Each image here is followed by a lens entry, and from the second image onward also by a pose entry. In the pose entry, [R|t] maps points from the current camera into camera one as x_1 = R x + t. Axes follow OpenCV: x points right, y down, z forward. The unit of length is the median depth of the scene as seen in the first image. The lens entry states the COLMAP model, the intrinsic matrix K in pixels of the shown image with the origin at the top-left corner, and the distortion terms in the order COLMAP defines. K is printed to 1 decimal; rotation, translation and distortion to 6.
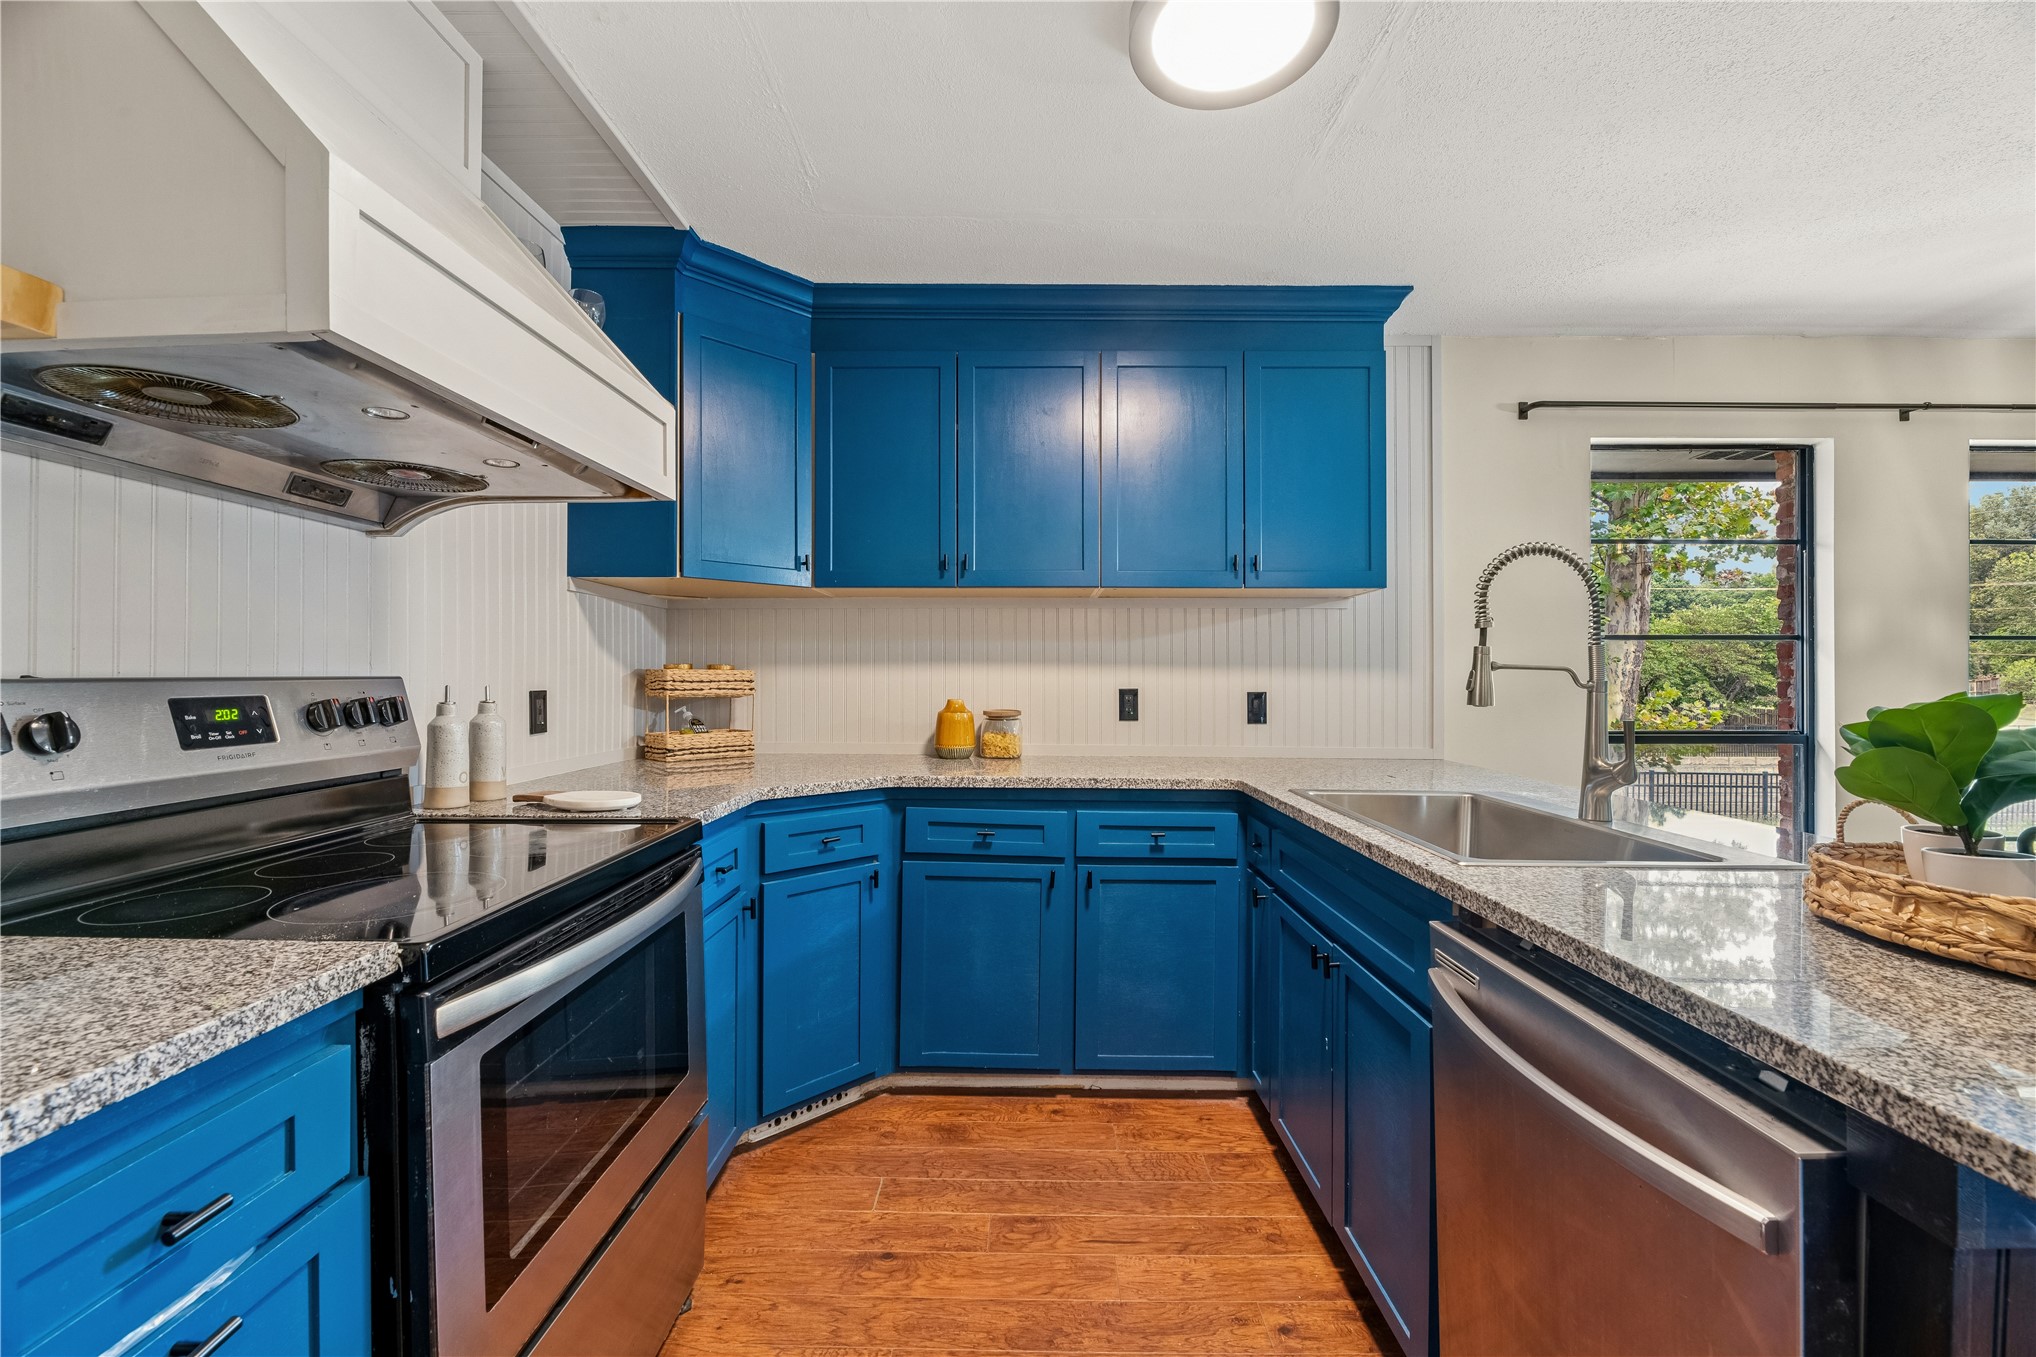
lens RADIAL K [[823.9, 0, 1026.4], [0, 823.9, 674.2], [0, 0, 1]] dist [0.000670, -0.003549]
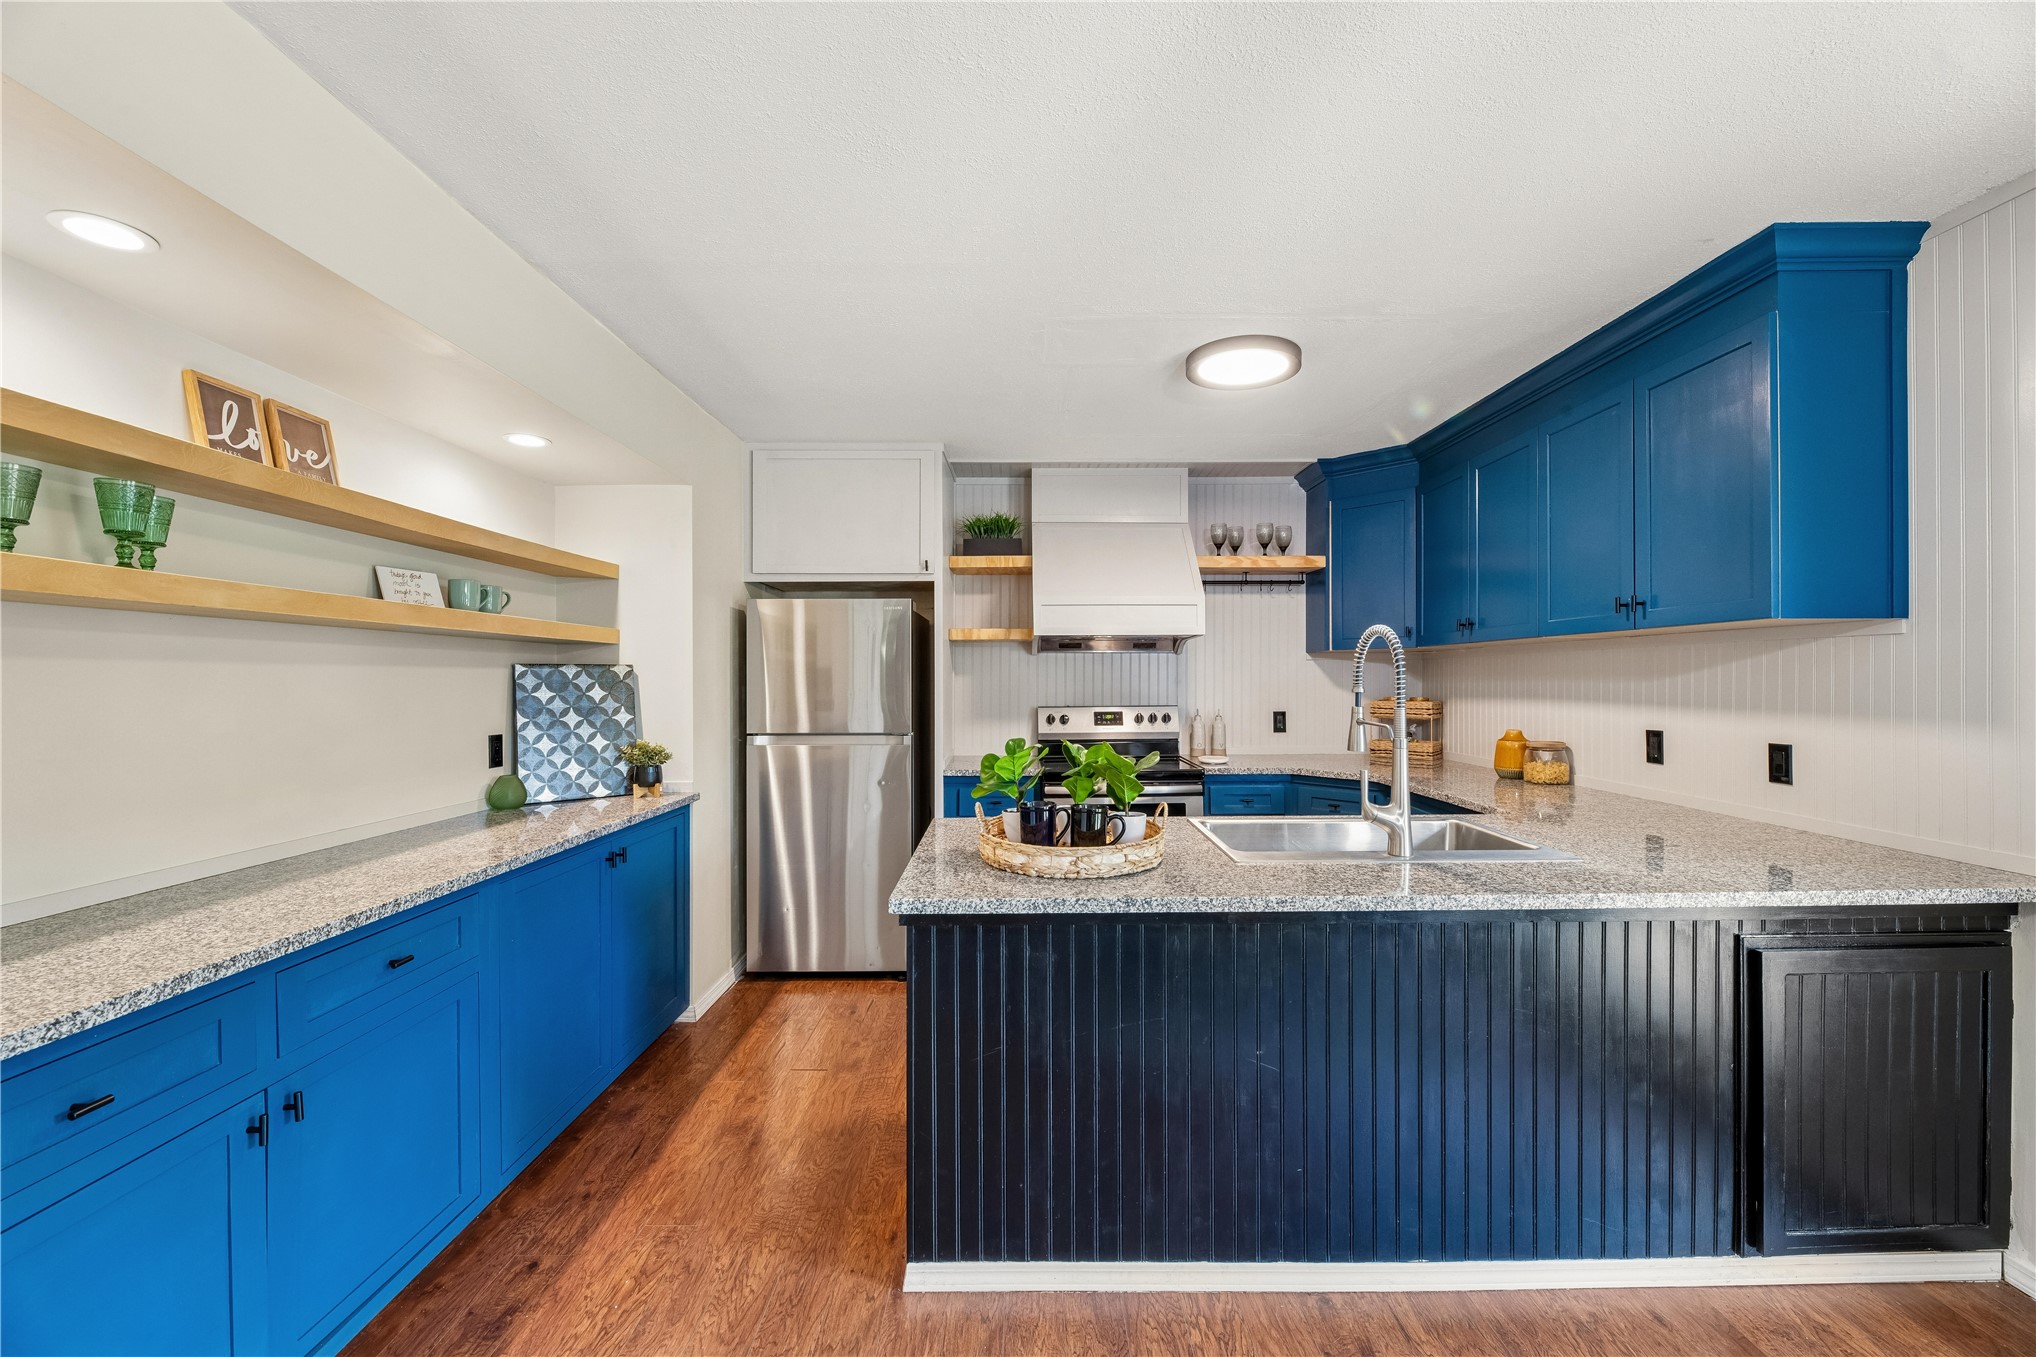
lens RADIAL K [[823.9, 0, 1022.6], [0, 823.9, 683.9], [0, 0, 1]] dist [0.000670, -0.003549]
pose [[0.003040, 0.003133, -0.999990, 1.463220], [0.006702, 0.999973, 0.003153, -0.060160], [0.999973, -0.006711, 0.003019, 0.352875]]
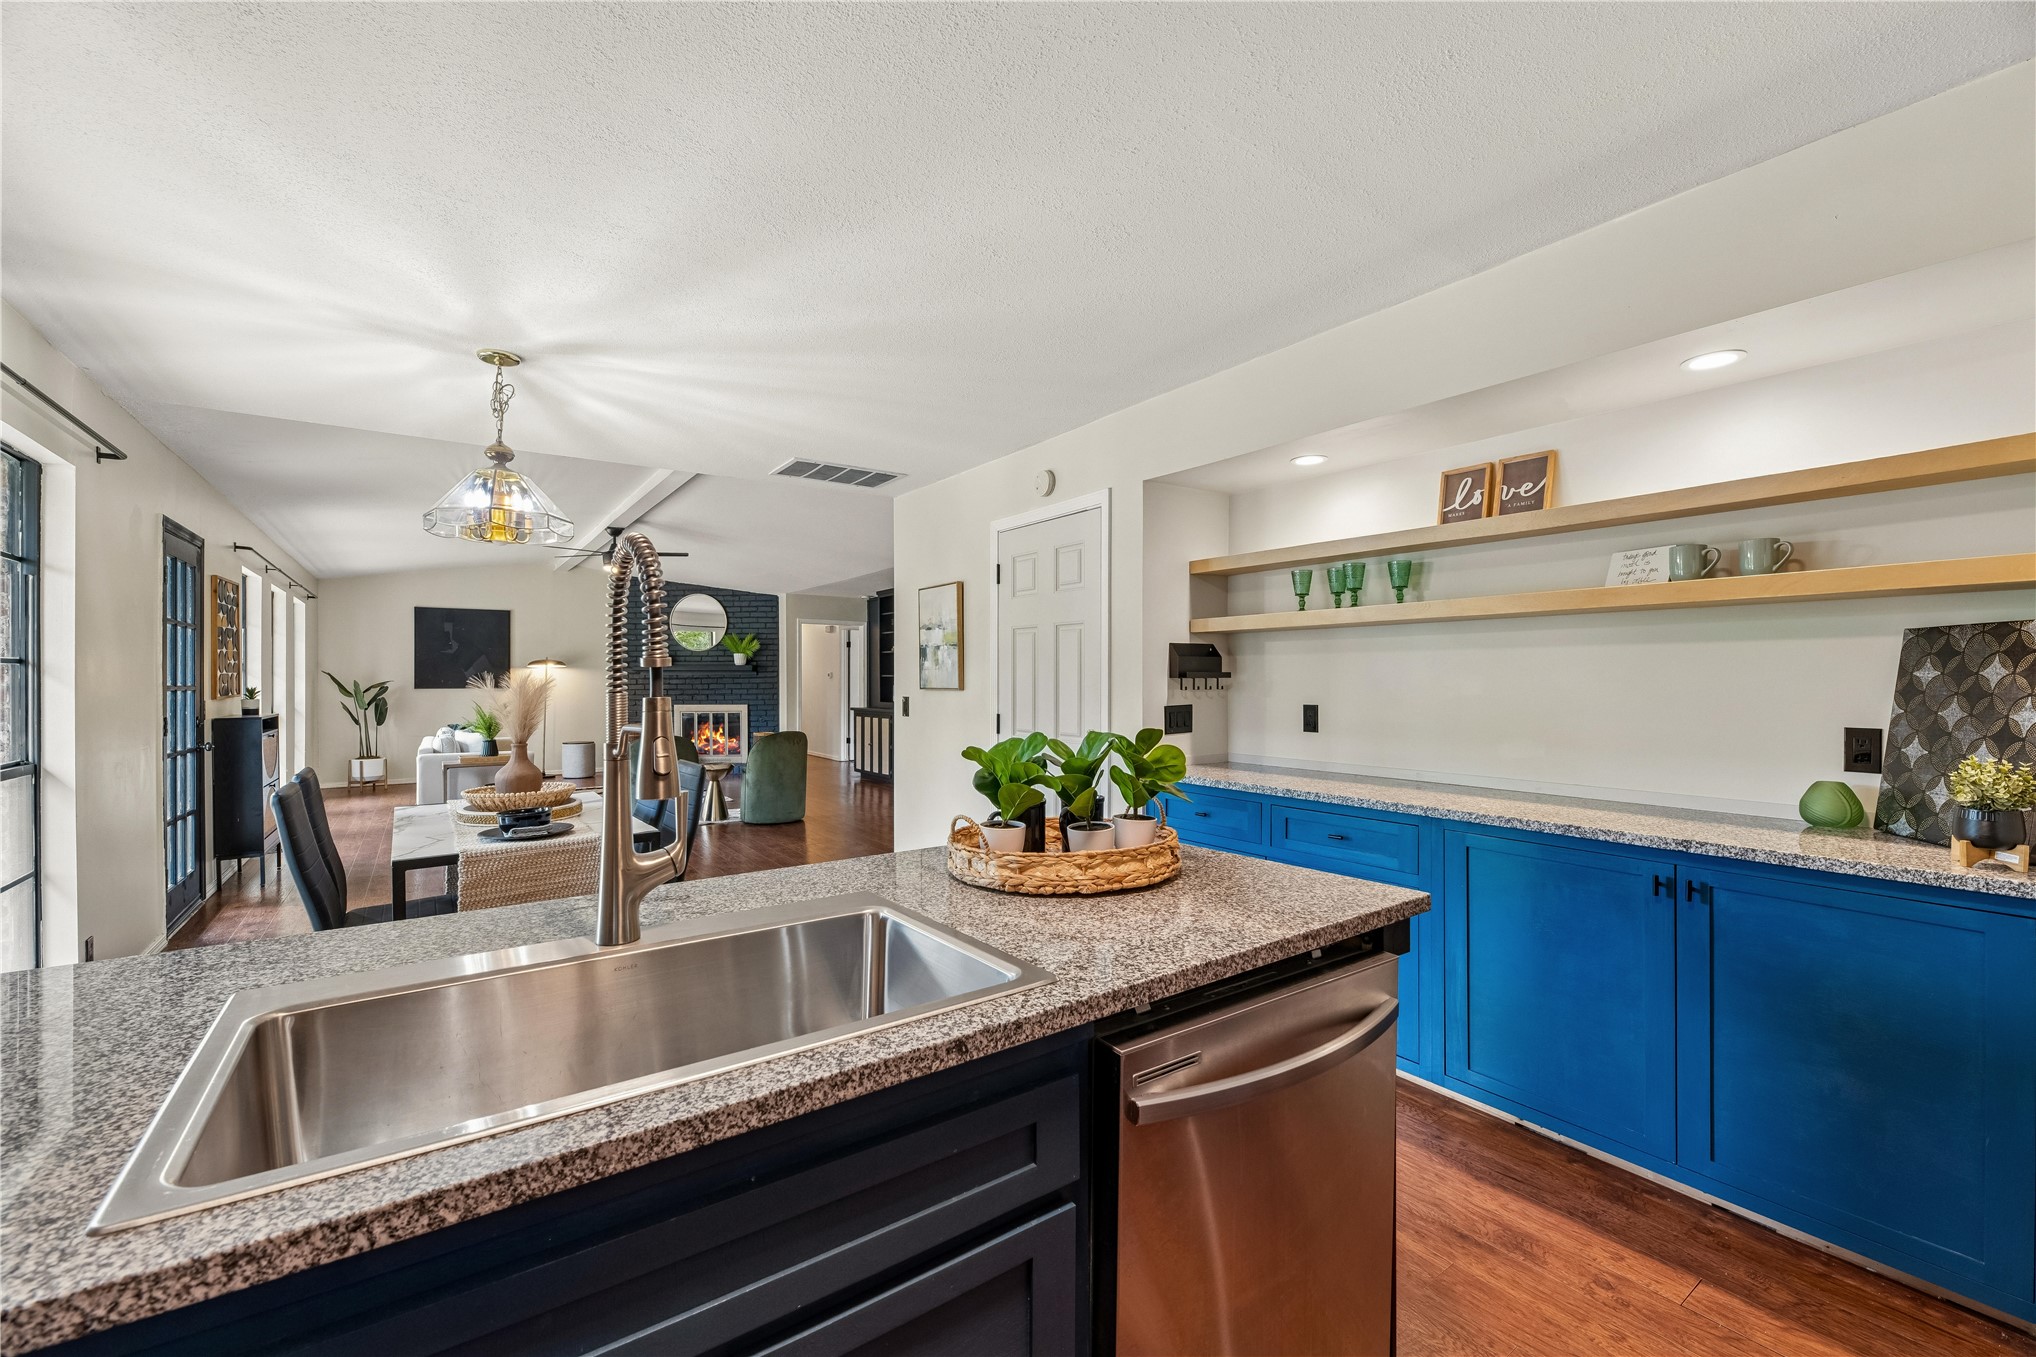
lens RADIAL K [[823.9, 0, 1017.3], [0, 823.9, 683.7], [0, 0, 1]] dist [0.000670, -0.003549]
pose [[-0.581187, -0.005119, 0.813754, -0.061635], [-0.000566, 0.999983, 0.005887, -0.037608], [-0.813770, 0.002961, -0.581180, 0.882402]]
